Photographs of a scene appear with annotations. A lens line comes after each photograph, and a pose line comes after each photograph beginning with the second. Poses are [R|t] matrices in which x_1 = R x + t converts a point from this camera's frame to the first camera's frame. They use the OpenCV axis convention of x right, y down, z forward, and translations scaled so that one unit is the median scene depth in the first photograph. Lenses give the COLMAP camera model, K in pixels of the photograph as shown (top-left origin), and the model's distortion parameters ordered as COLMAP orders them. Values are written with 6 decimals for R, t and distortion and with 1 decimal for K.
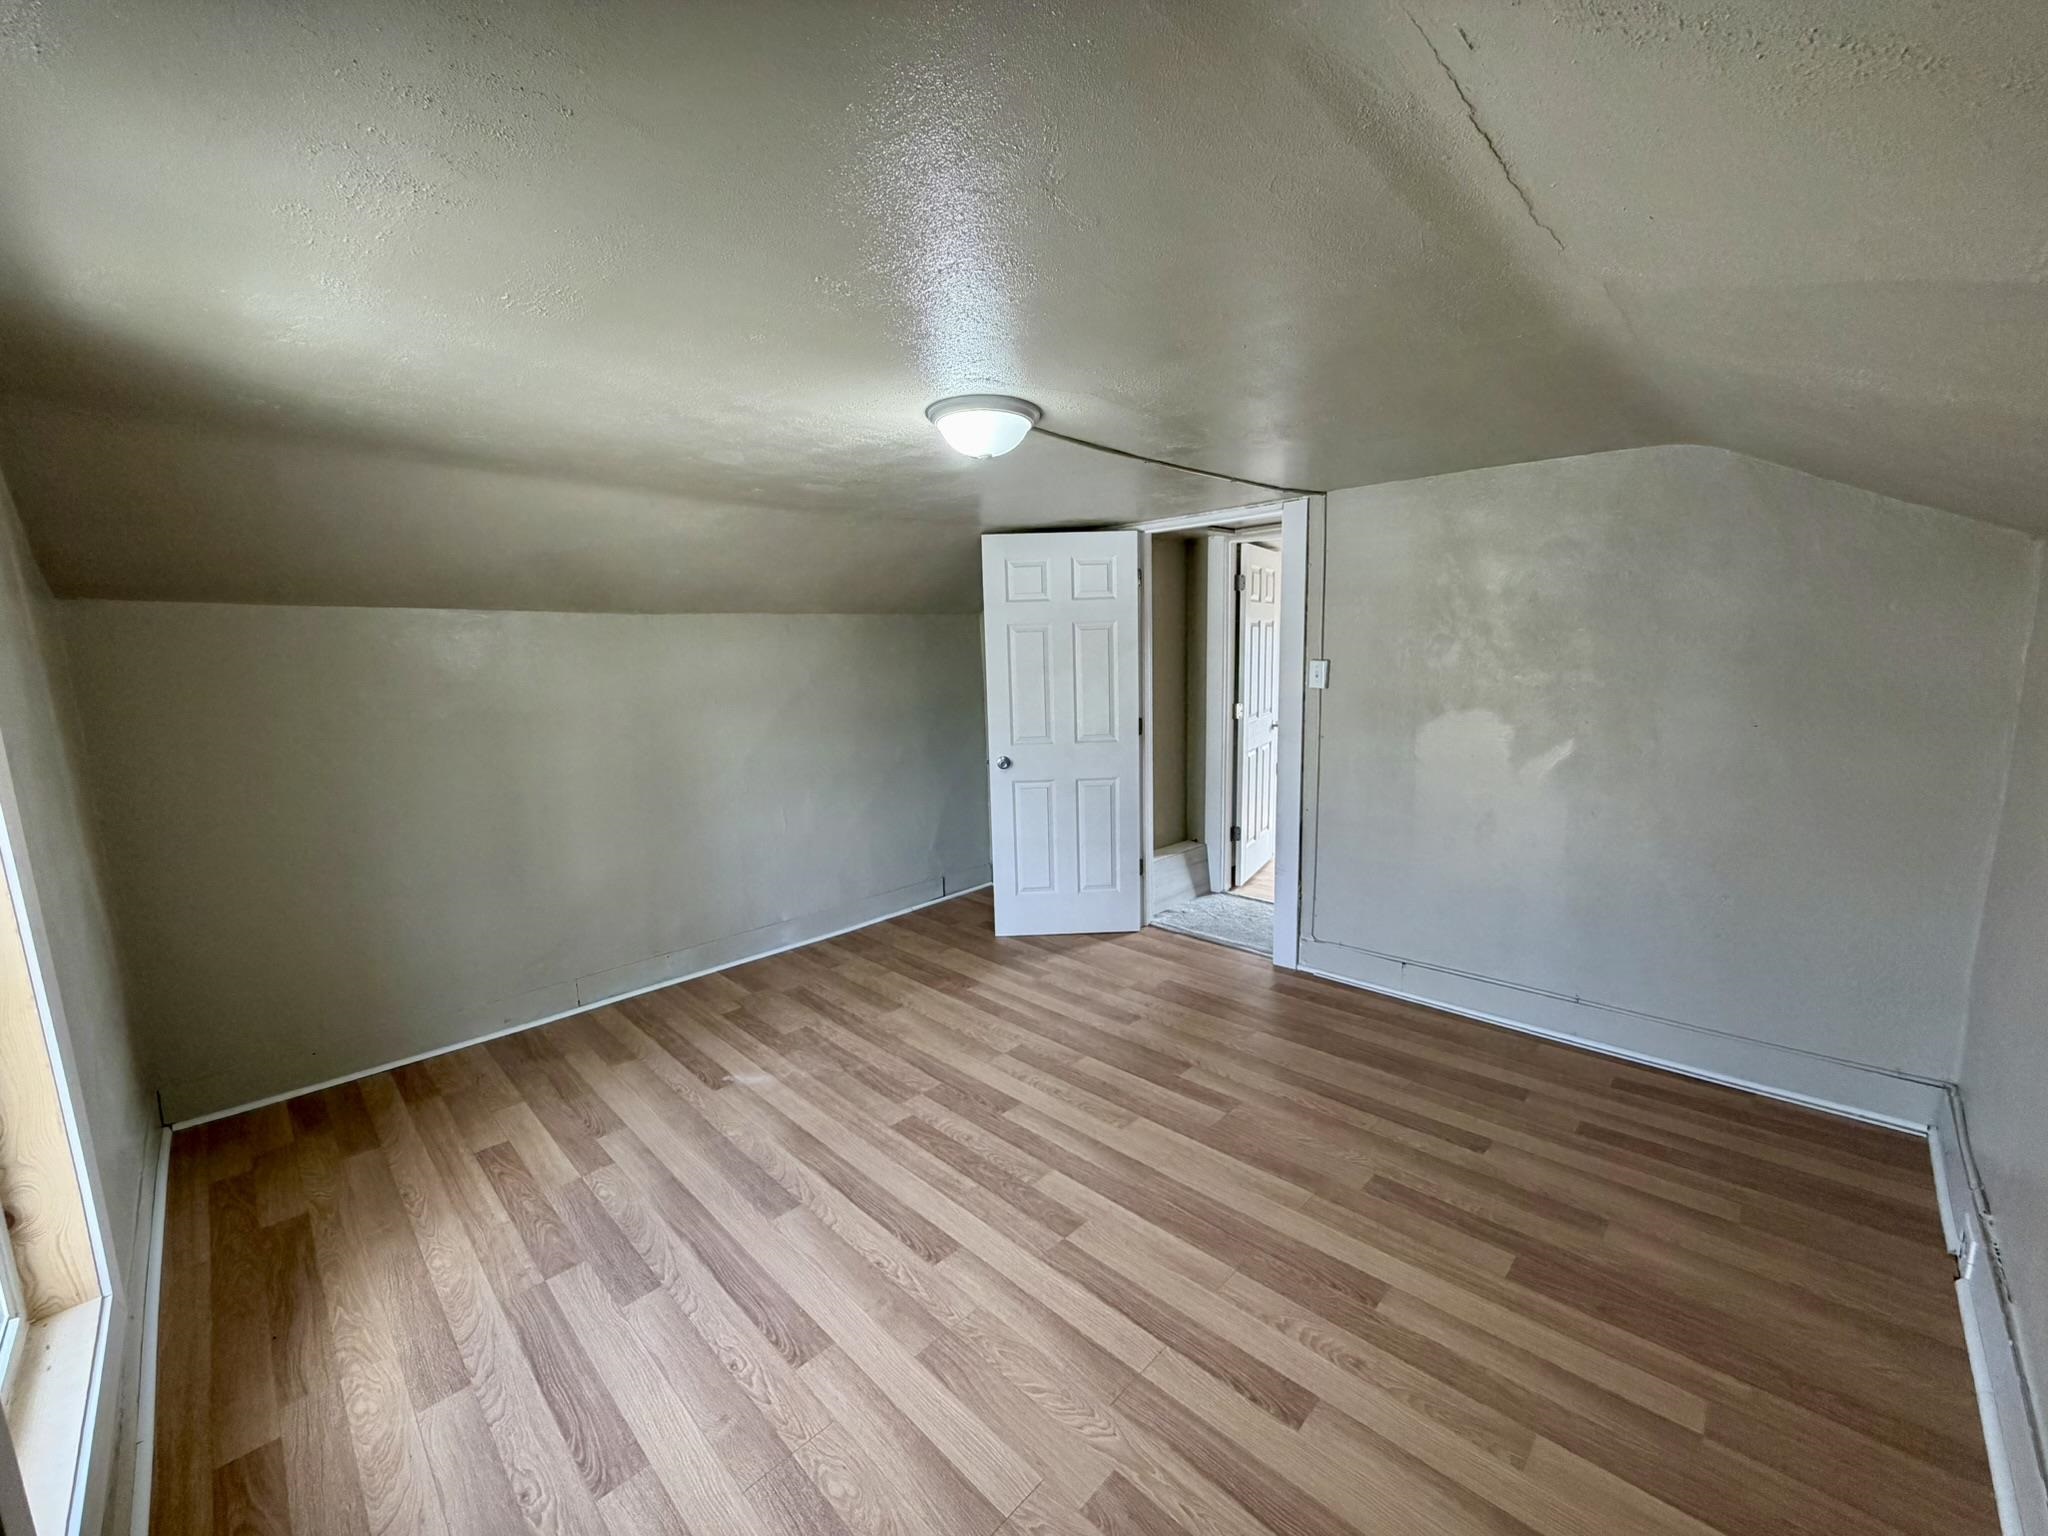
lens RADIAL K [[814.8, 0, 1020.0], [0, 814.8, 771.4], [0, 0, 1]] dist [0.000578, 0.000122]
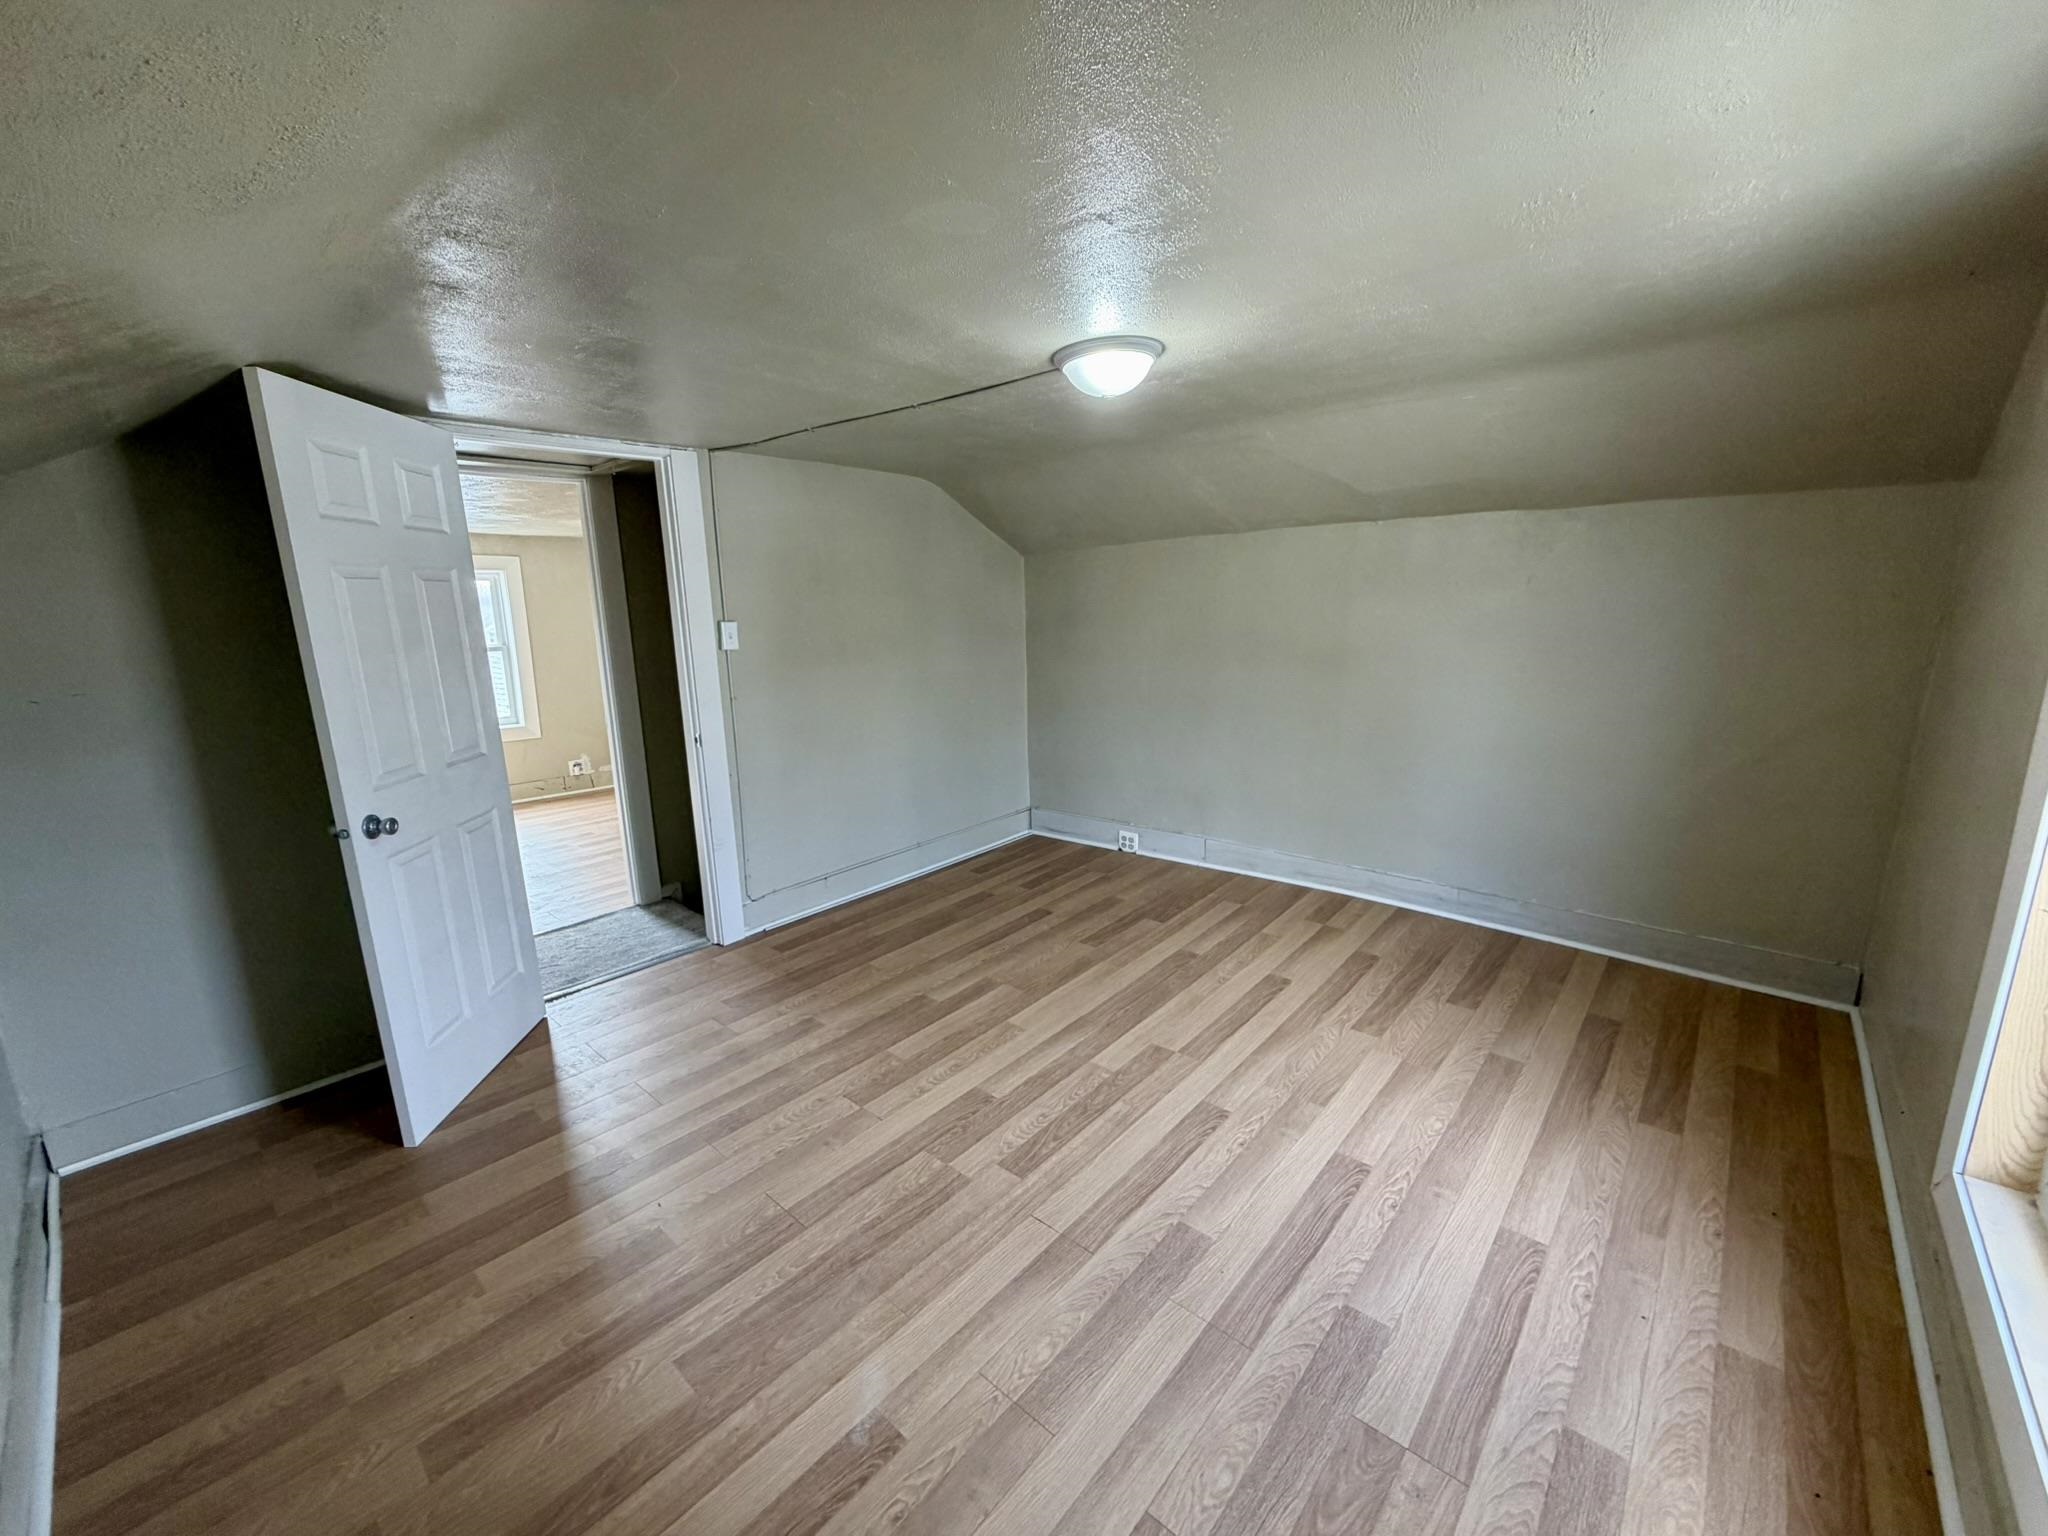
lens RADIAL K [[814.8, 0, 1020.0], [0, 814.8, 771.4], [0, 0, 1]] dist [0.000578, 0.000122]
pose [[-0.051779, -0.178582, 0.982562, -1.020272], [0.182667, 0.965589, 0.185123, -0.122117], [-0.981810, 0.189067, -0.017376, 1.085969]]
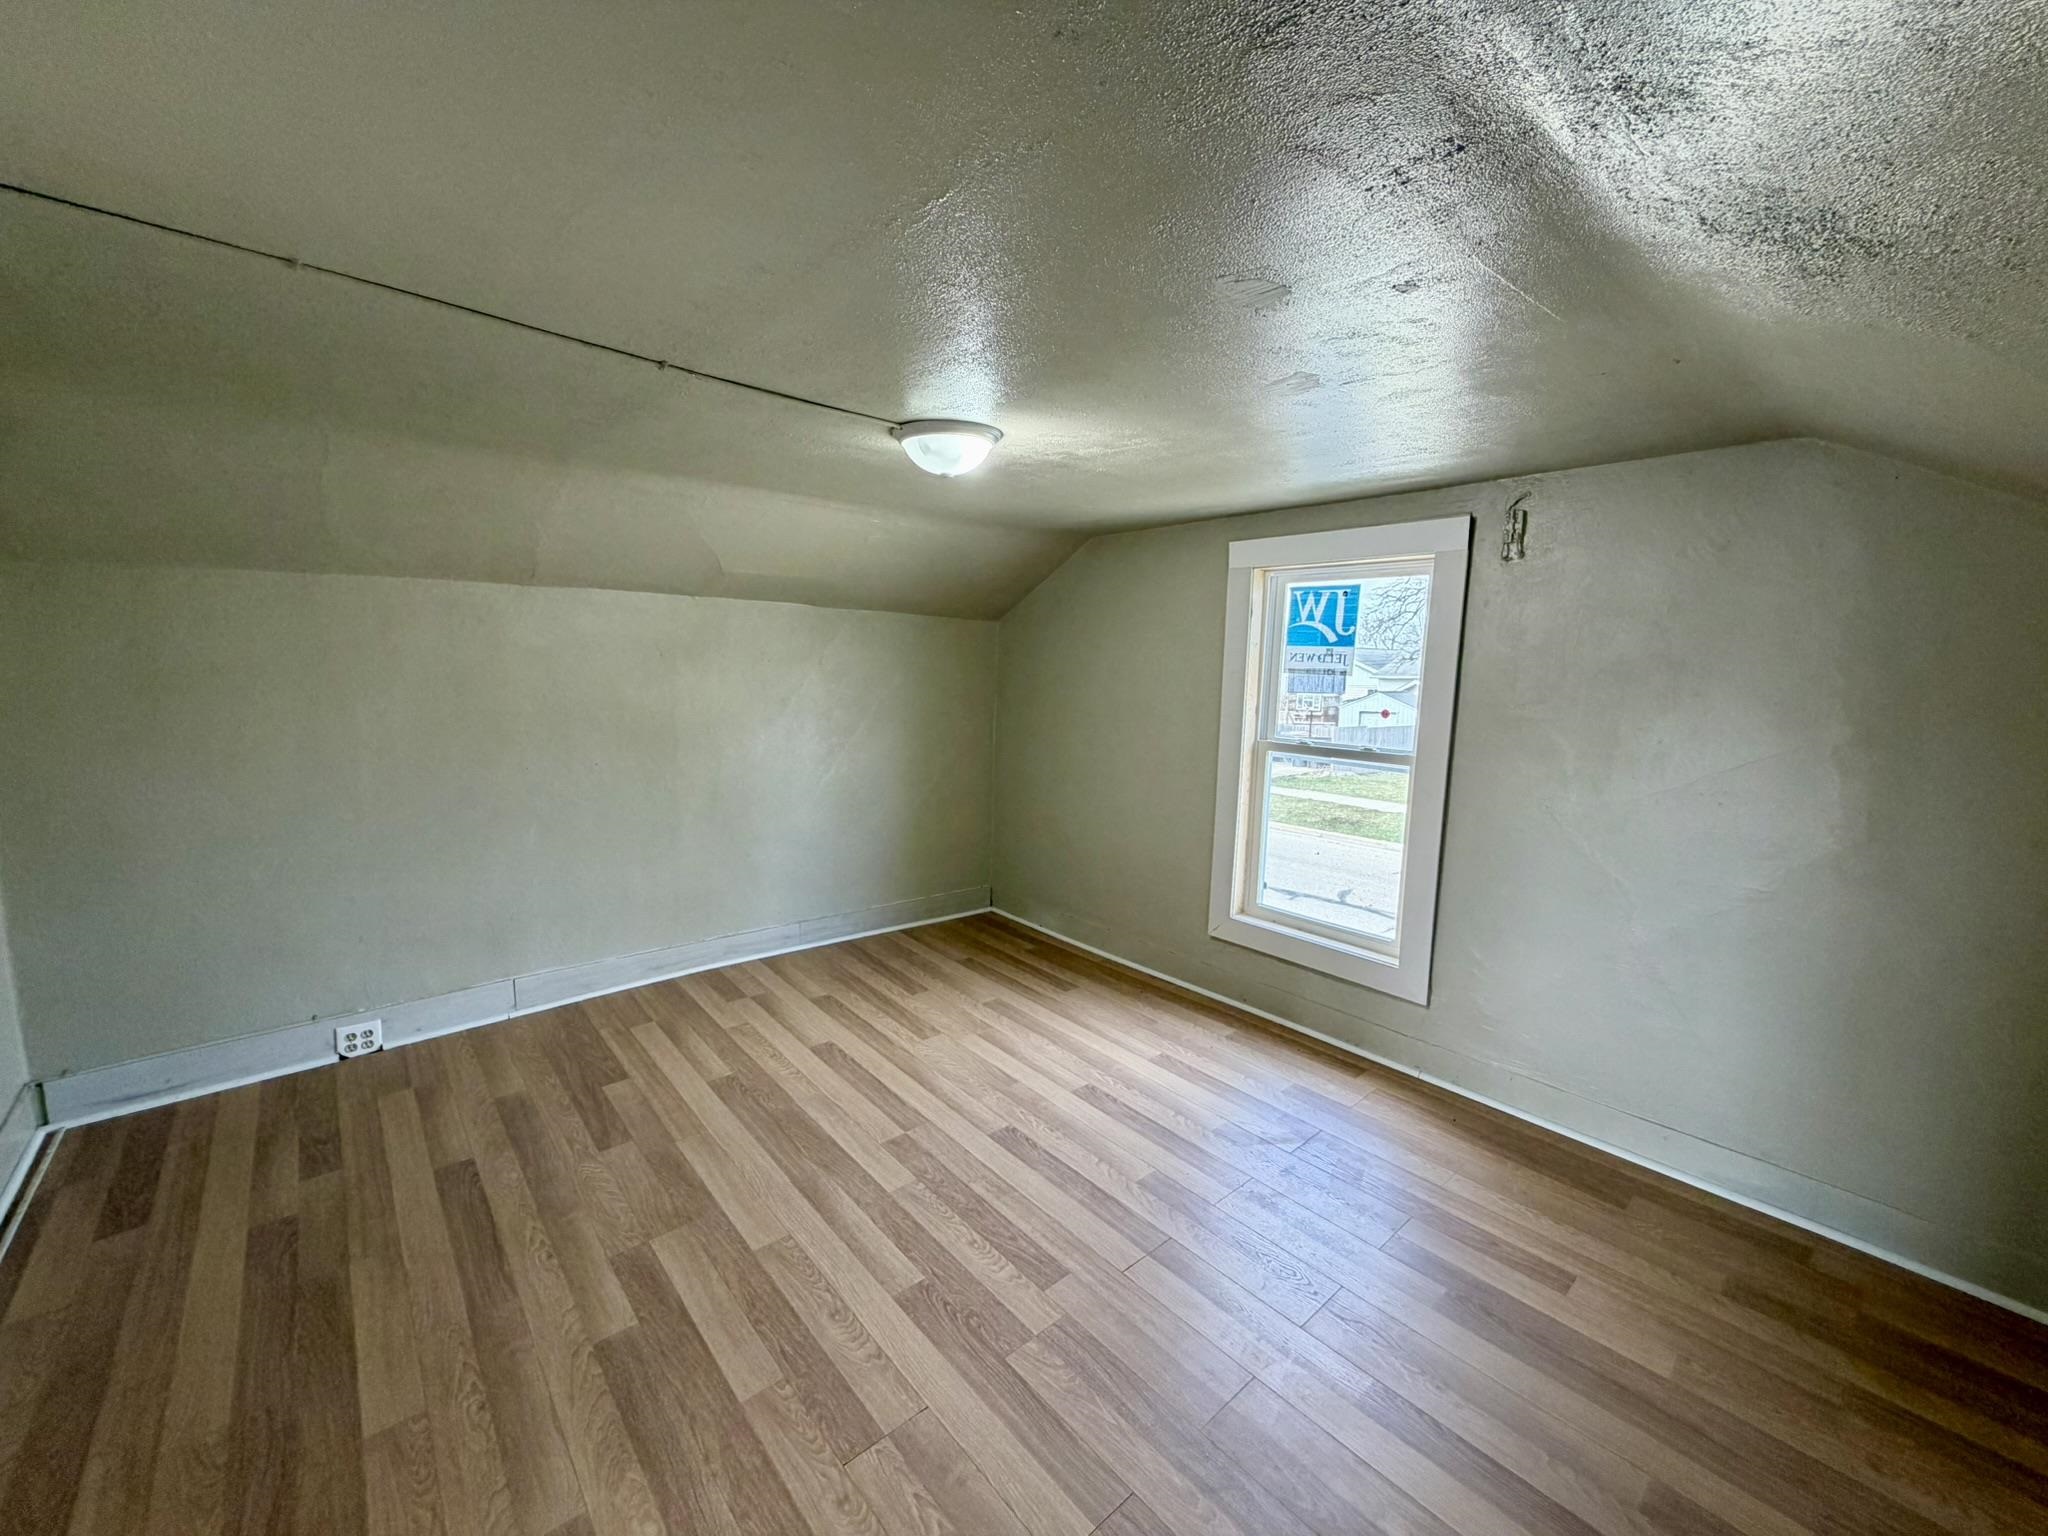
lens RADIAL K [[814.8, 0, 1020.0], [0, 814.8, 771.4], [0, 0, 1]] dist [0.000578, 0.000122]
pose [[-0.997311, -0.006211, 0.073027, -0.190805], [0.014550, 0.959791, 0.280337, -0.279119], [-0.071832, 0.280646, -0.957120, 1.863715]]
